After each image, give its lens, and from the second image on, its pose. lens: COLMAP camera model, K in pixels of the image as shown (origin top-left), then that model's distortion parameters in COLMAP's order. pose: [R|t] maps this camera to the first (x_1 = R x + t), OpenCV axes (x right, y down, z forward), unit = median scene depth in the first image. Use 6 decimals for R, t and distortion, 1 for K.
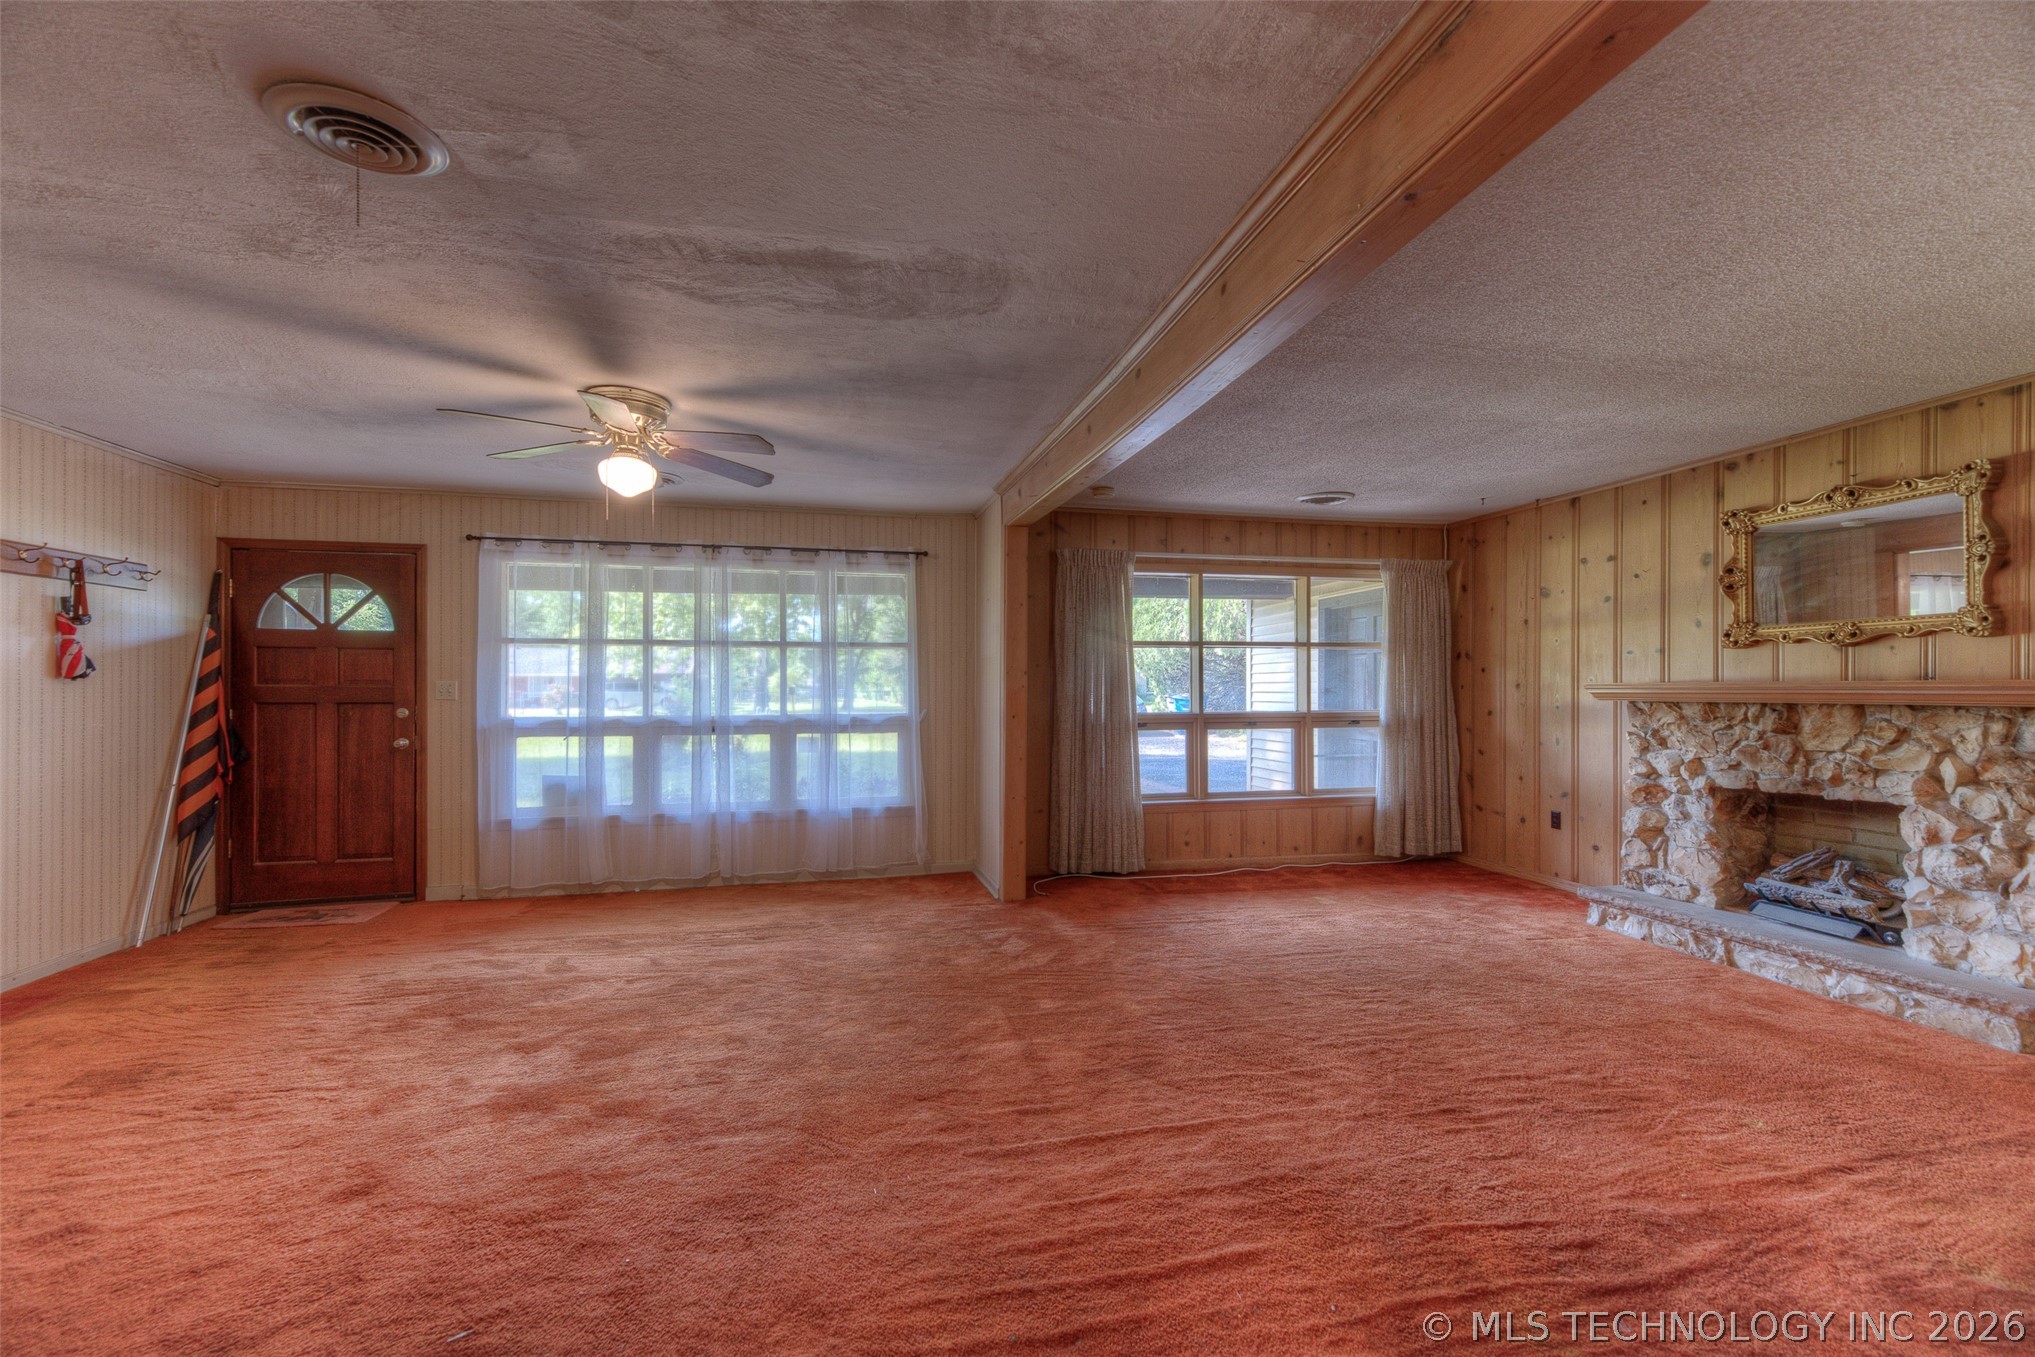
lens RADIAL K [[819.5, 0, 1022.4], [0, 819.5, 688.1], [0, 0, 1]] dist [0.009640, -0.002135]
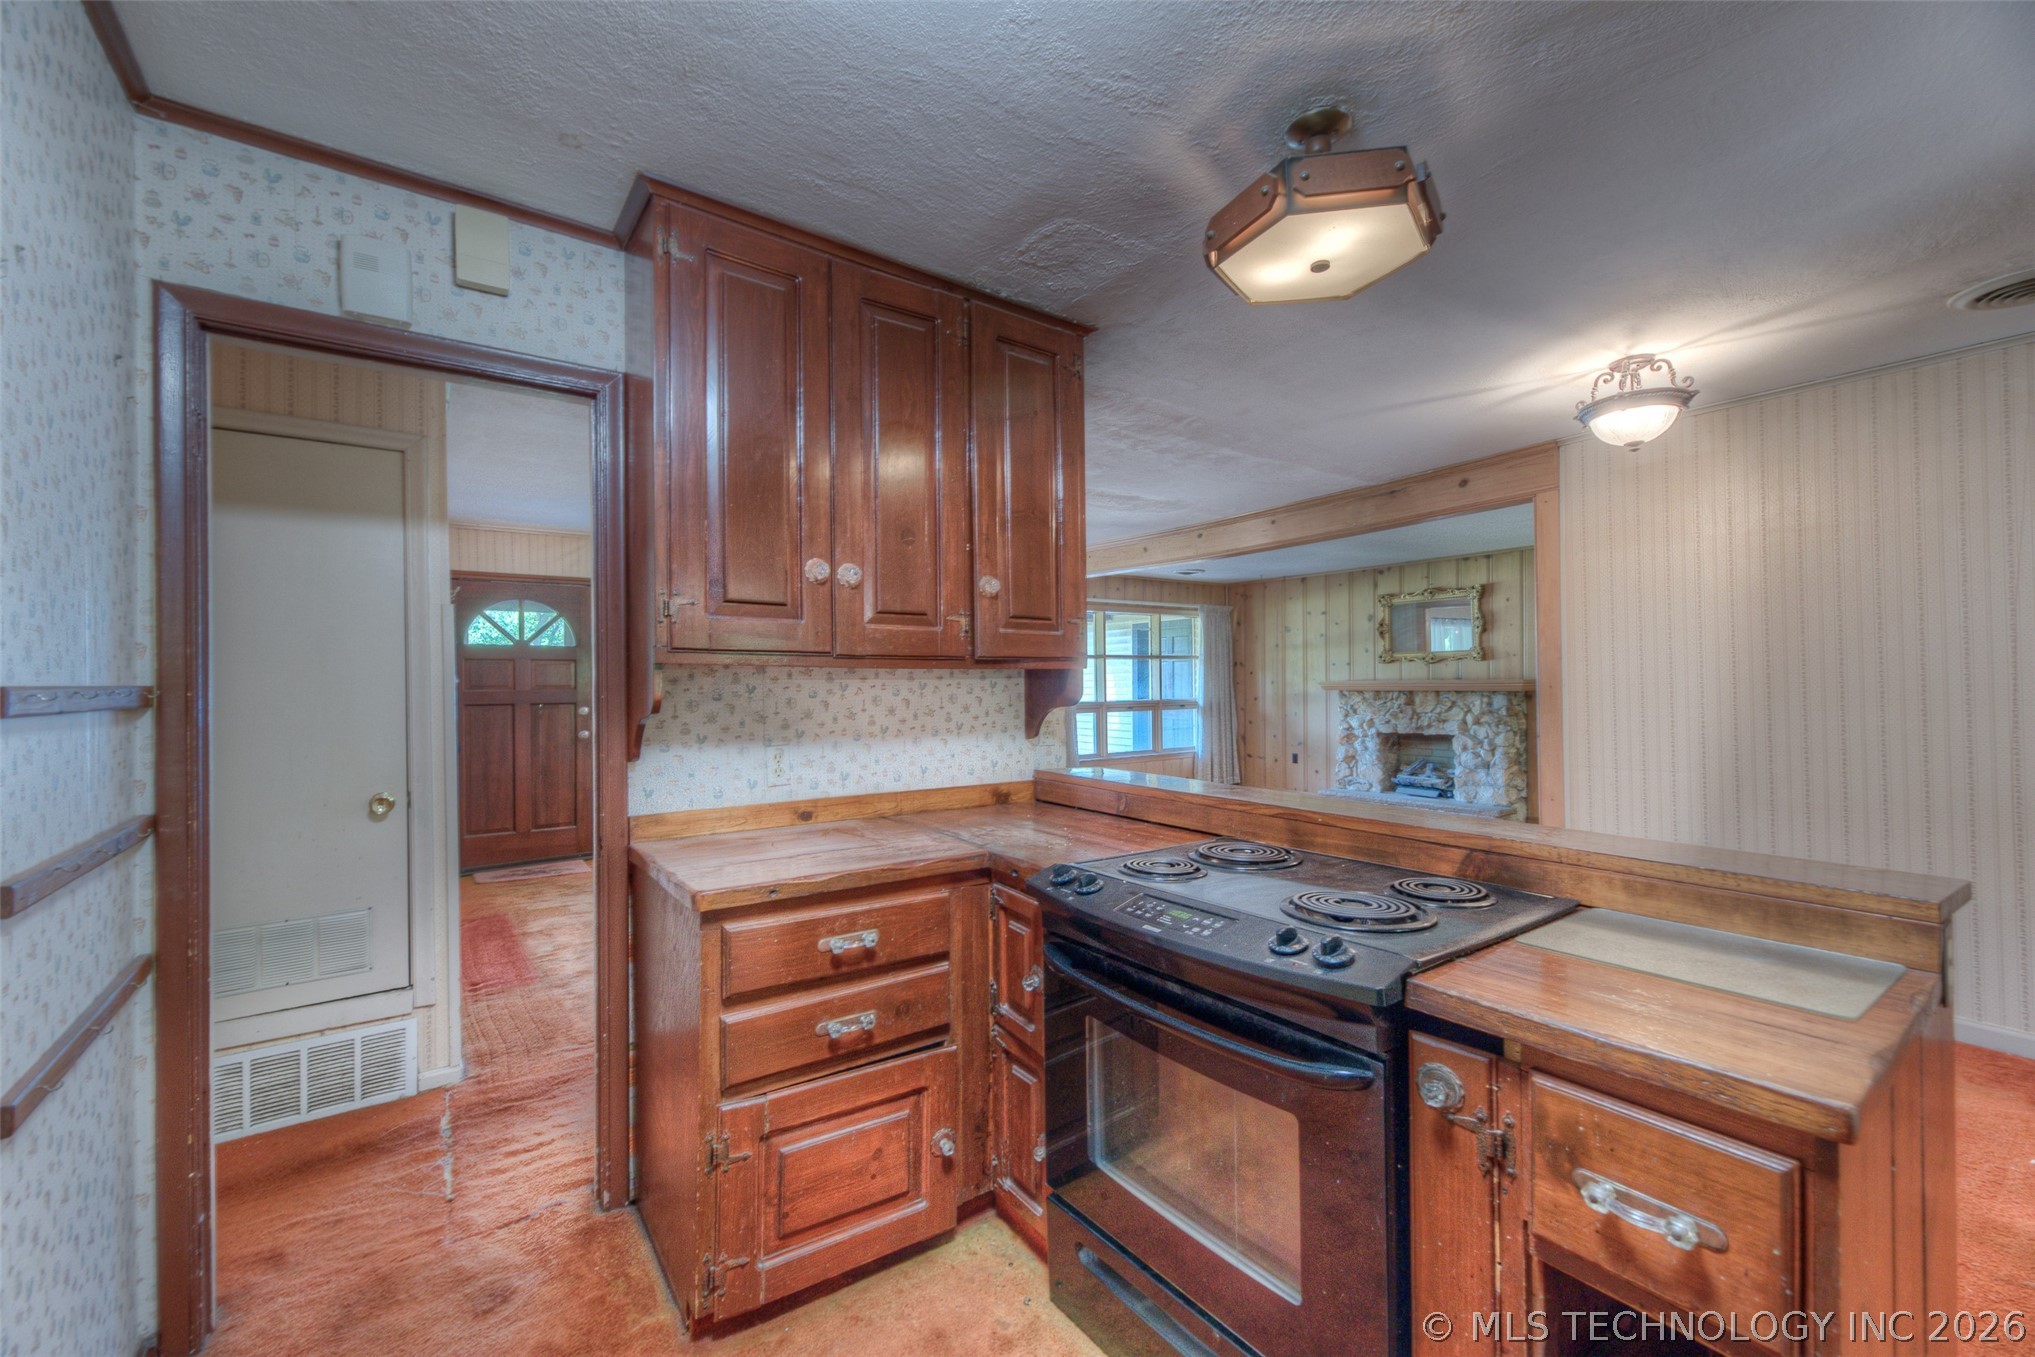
lens RADIAL K [[819.5, 0, 1015.1], [0, 819.5, 679.8], [0, 0, 1]] dist [0.009640, -0.002135]
pose [[0.921617, -0.006744, 0.388041, -0.660444], [0.007639, 0.999971, -0.000765, -0.012545], [-0.388024, 0.003670, 0.921642, -0.440764]]
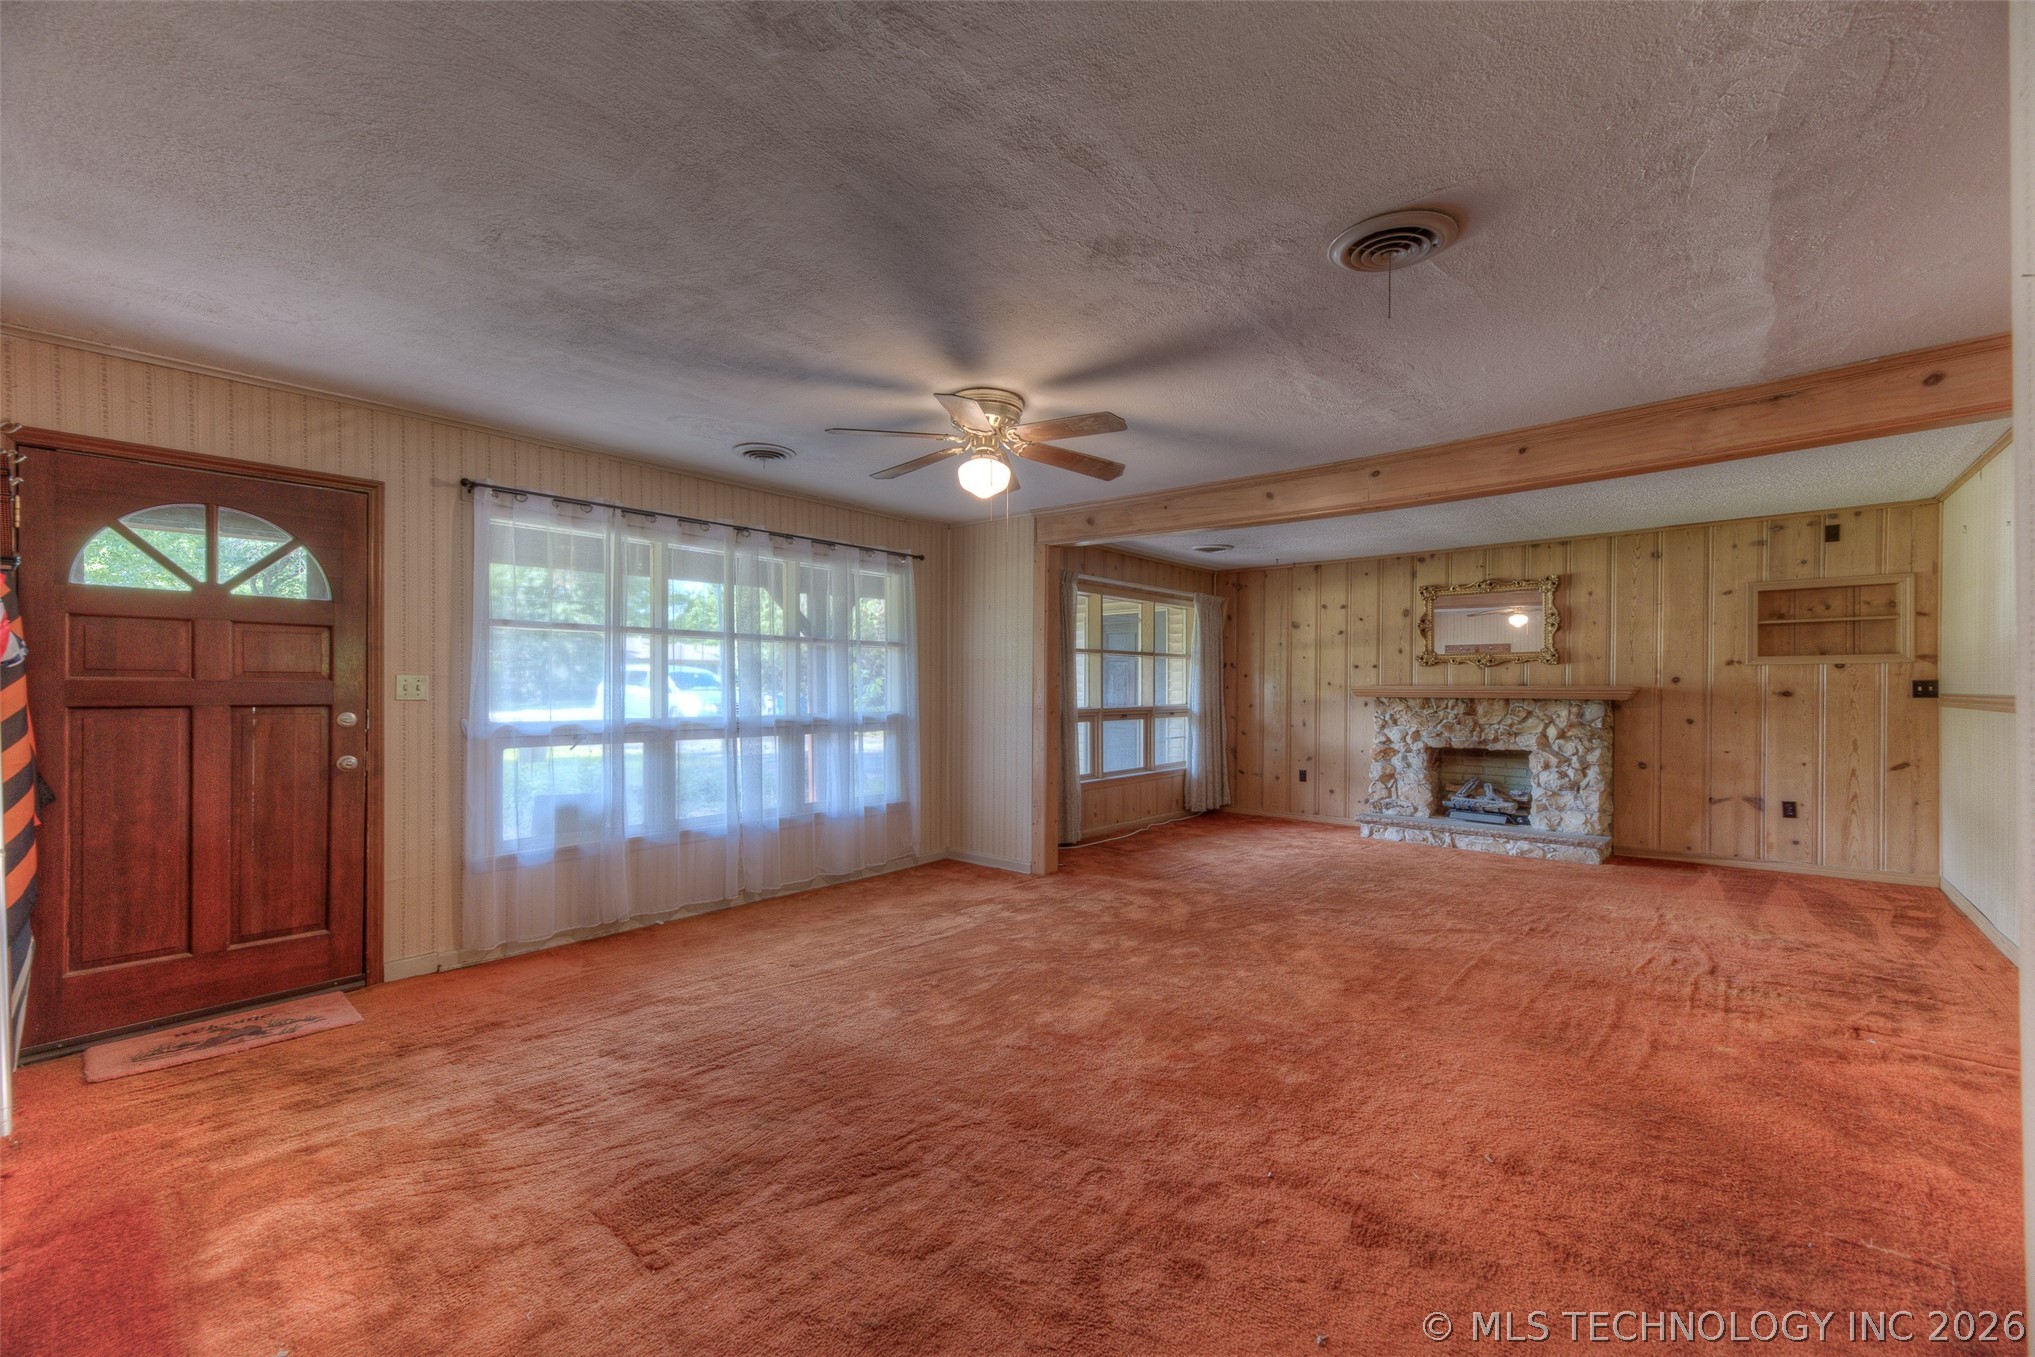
lens RADIAL K [[819.5, 0, 1017.6], [0, 819.5, 684.6], [0, 0, 1]] dist [0.009640, -0.002135]
pose [[0.808237, 0.006005, 0.588826, -0.736792], [-0.005906, 0.999980, -0.002091, -0.001338], [-0.588827, -0.001788, 0.808257, 0.108295]]
